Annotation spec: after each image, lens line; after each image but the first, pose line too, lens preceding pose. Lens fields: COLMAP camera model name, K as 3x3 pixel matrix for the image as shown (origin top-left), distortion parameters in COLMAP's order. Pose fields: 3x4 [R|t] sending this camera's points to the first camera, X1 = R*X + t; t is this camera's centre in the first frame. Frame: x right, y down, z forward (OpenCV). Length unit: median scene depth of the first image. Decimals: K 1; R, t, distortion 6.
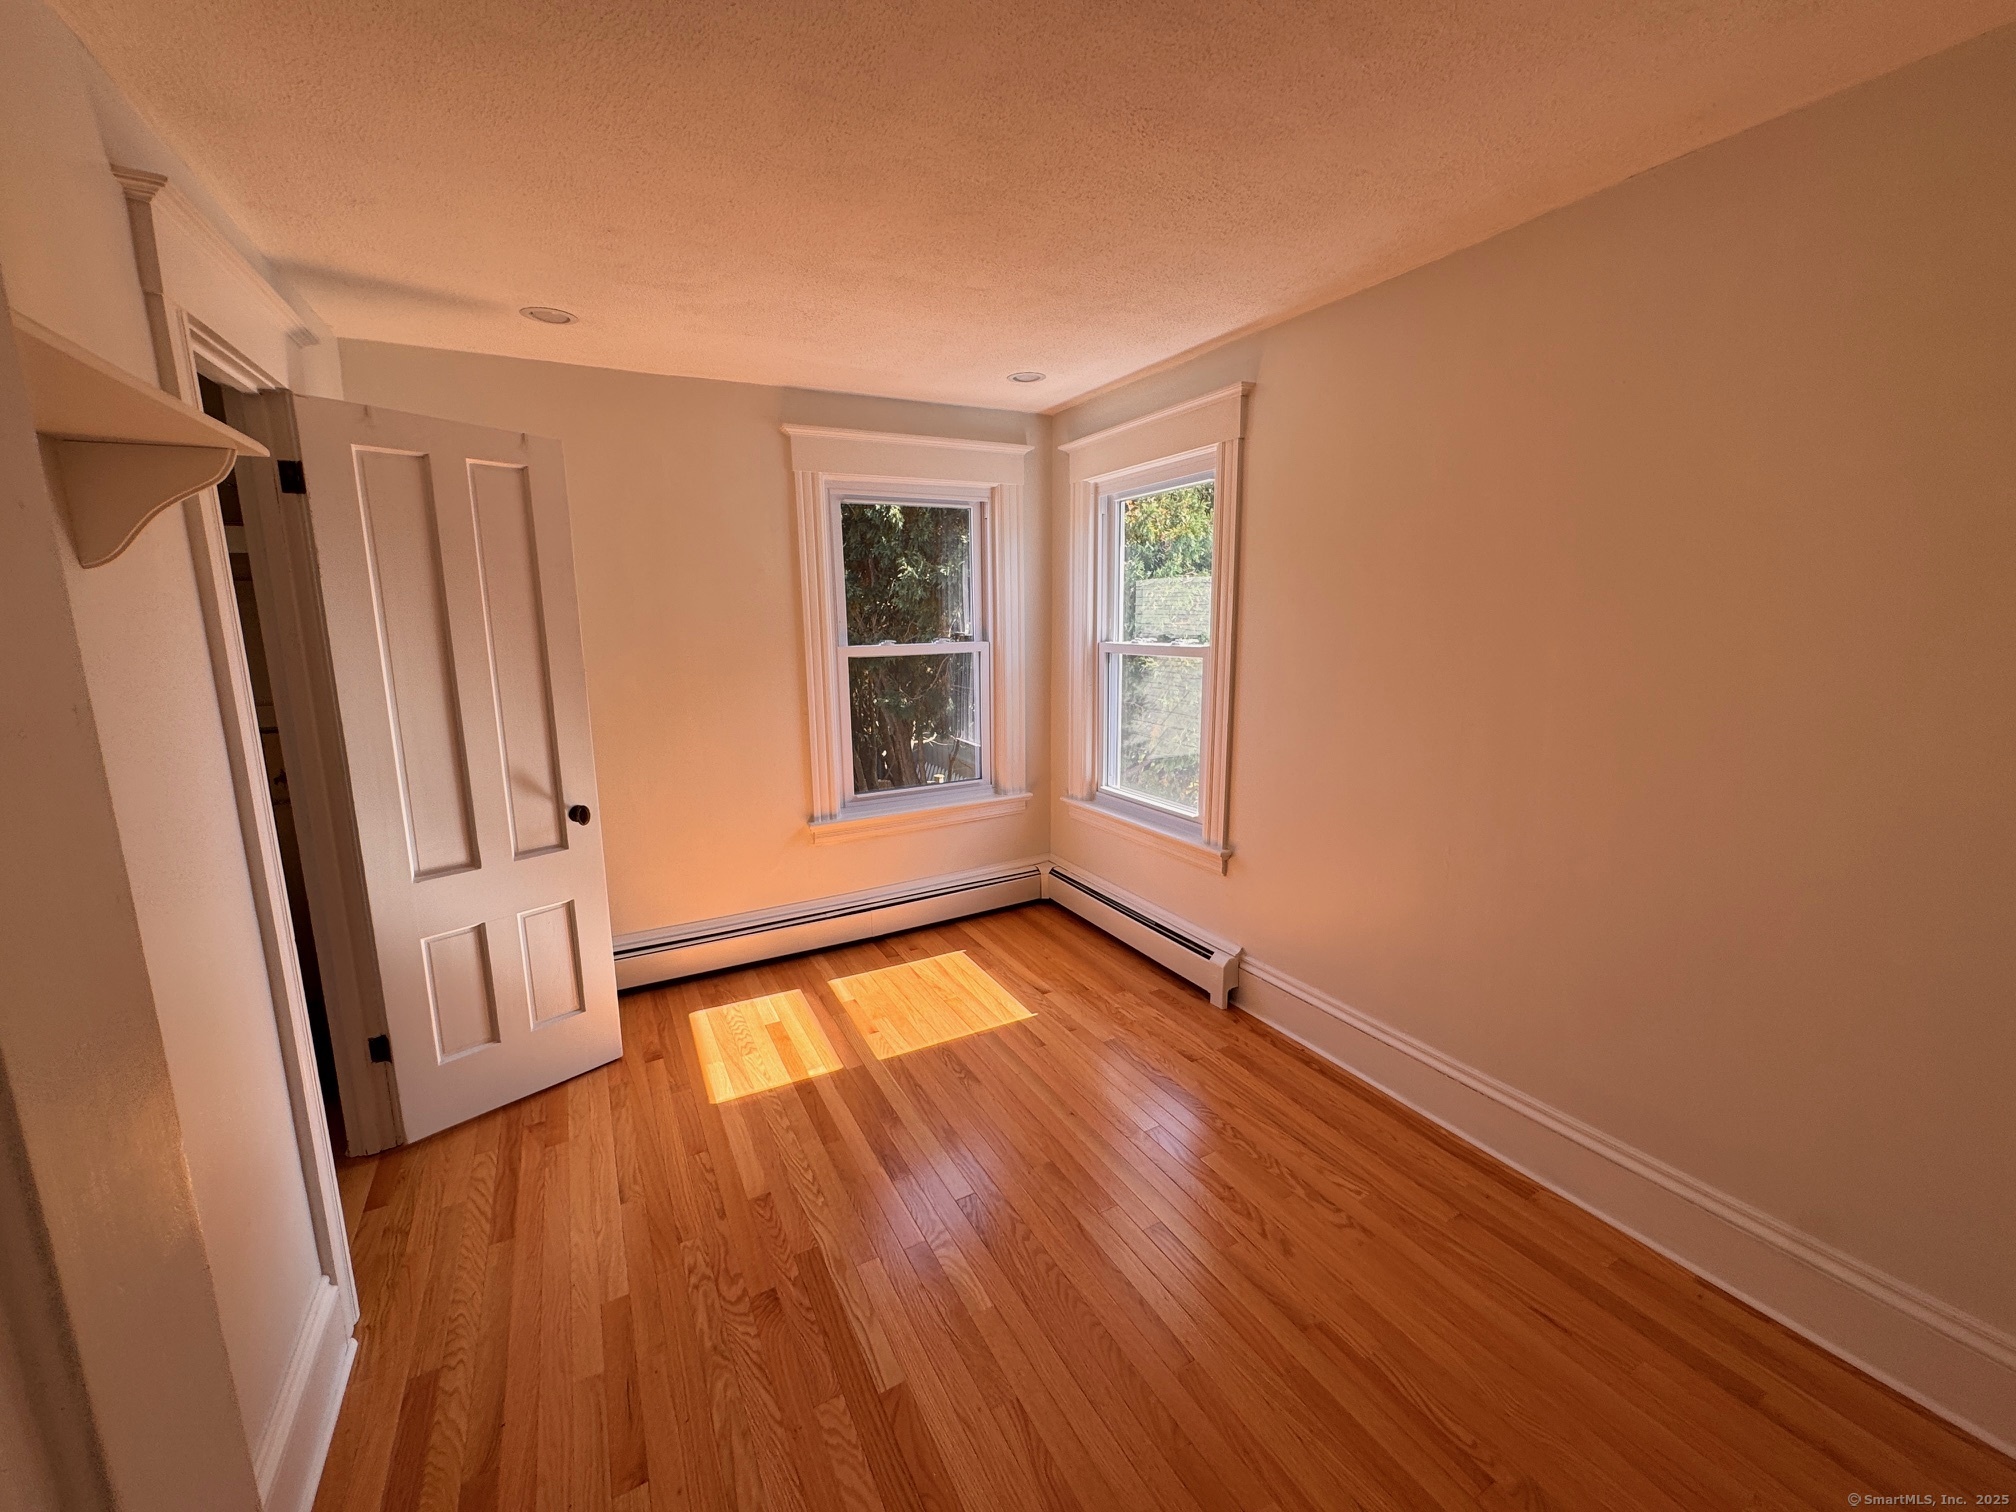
lens RADIAL K [[808.9, 0, 1007.8], [0, 808.9, 754.2], [0, 0, 1]] dist [-0.000732, -0.000319]
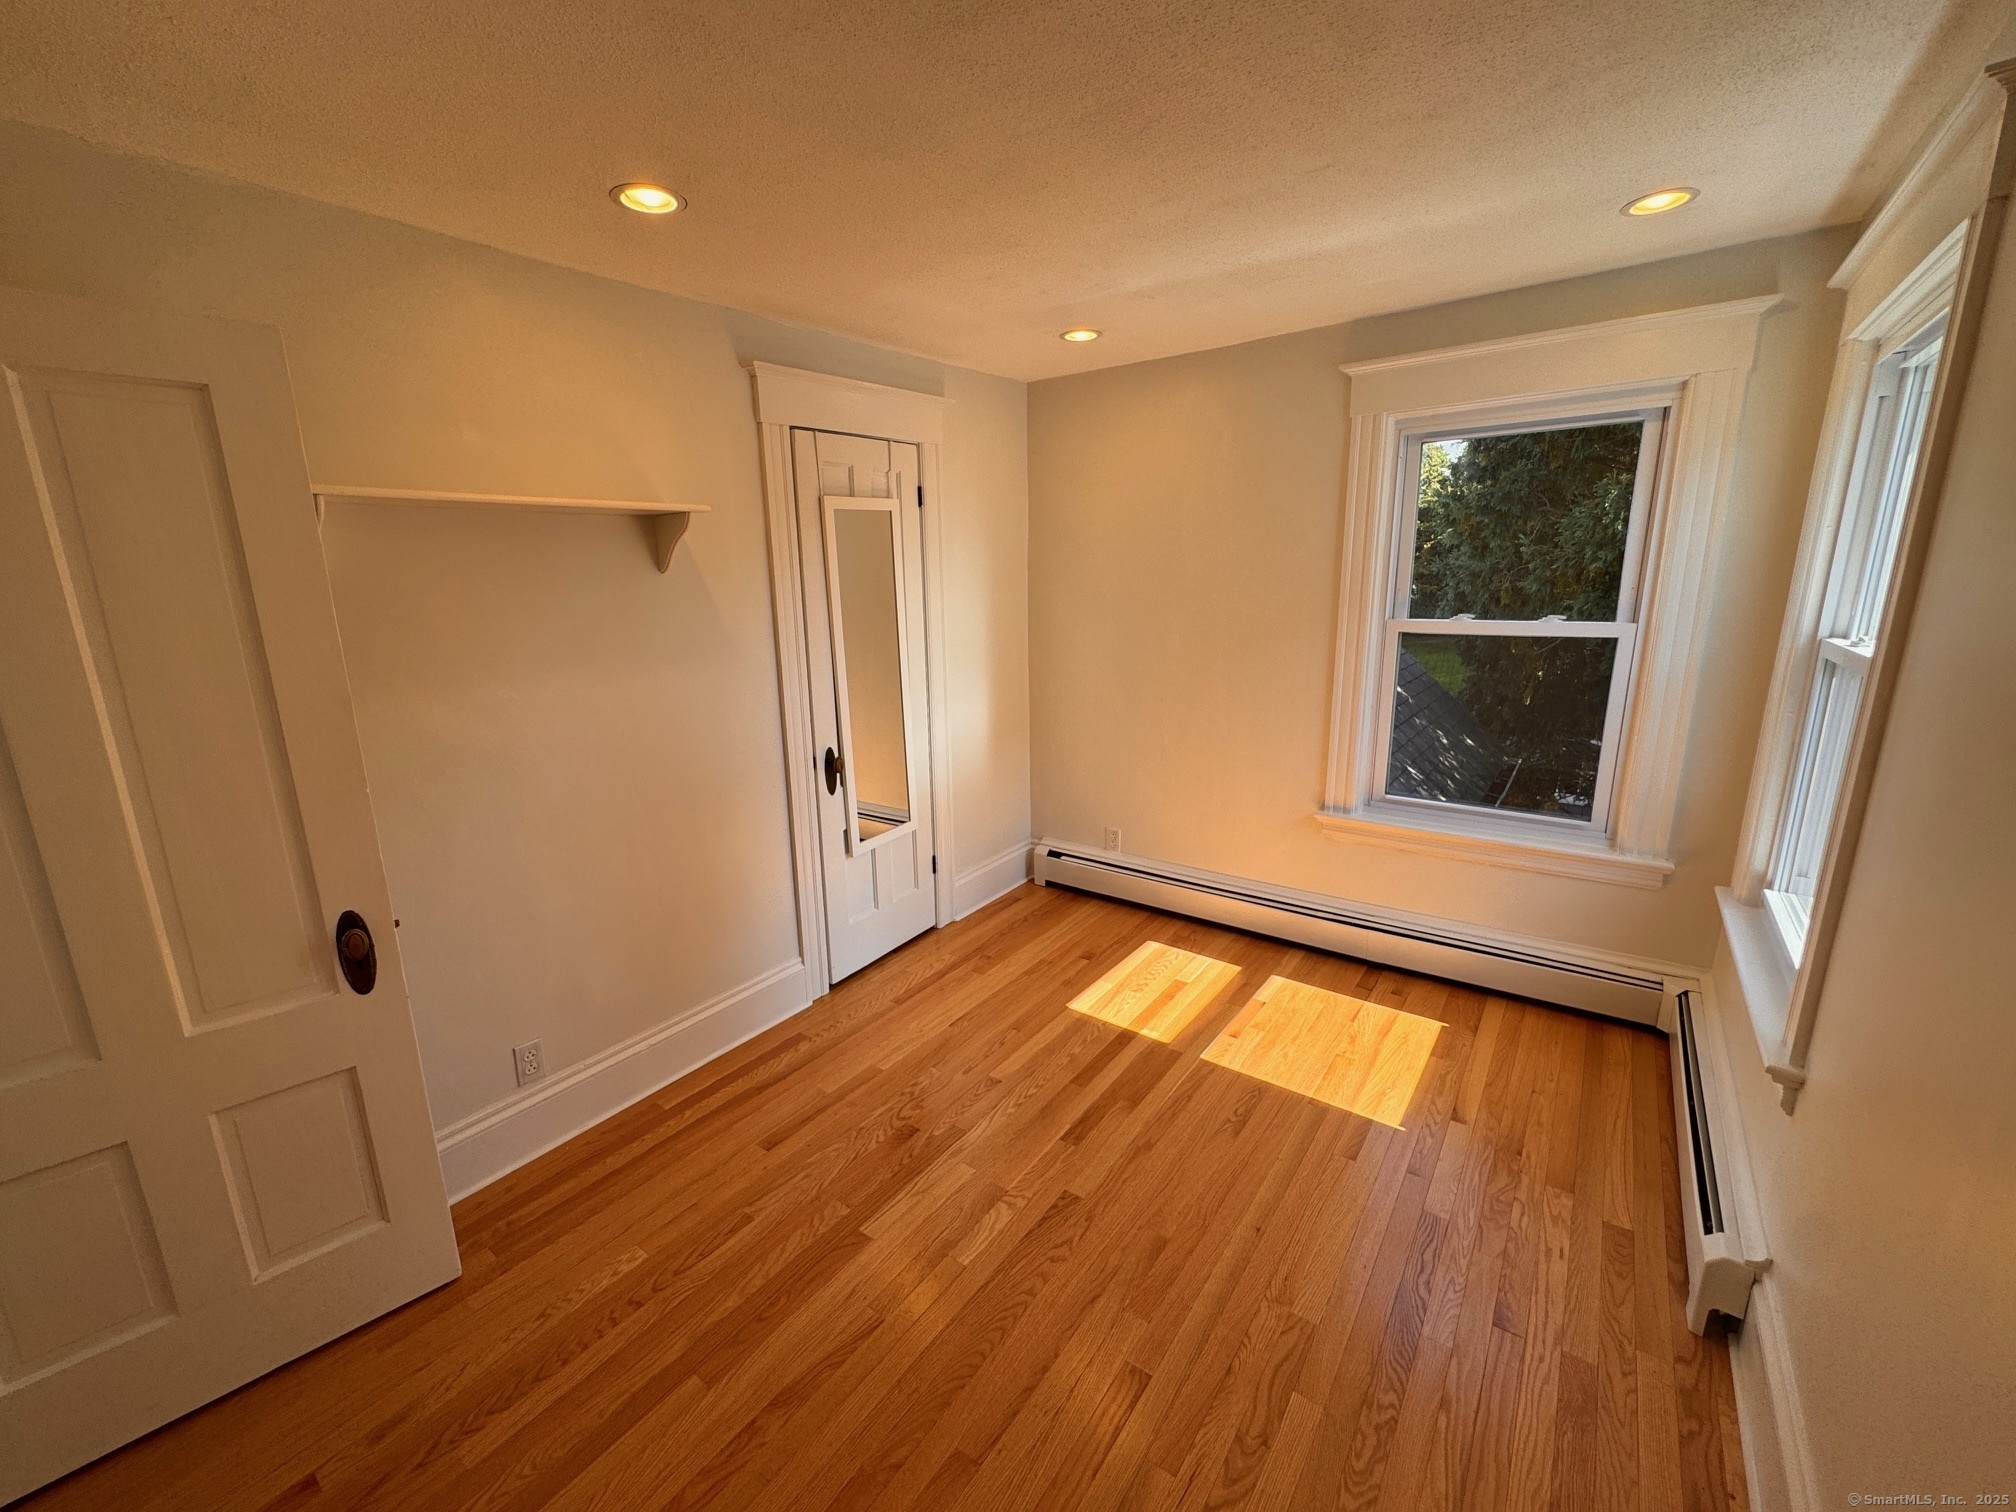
lens RADIAL K [[808.9, 0, 1002.7], [0, 808.9, 750.9], [0, 0, 1]] dist [-0.000732, -0.000319]
pose [[0.419522, 0.201812, -0.885027, 0.437986], [-0.143485, 0.977459, 0.154874, -0.077119], [0.896333, 0.062015, 0.439022, 0.297844]]
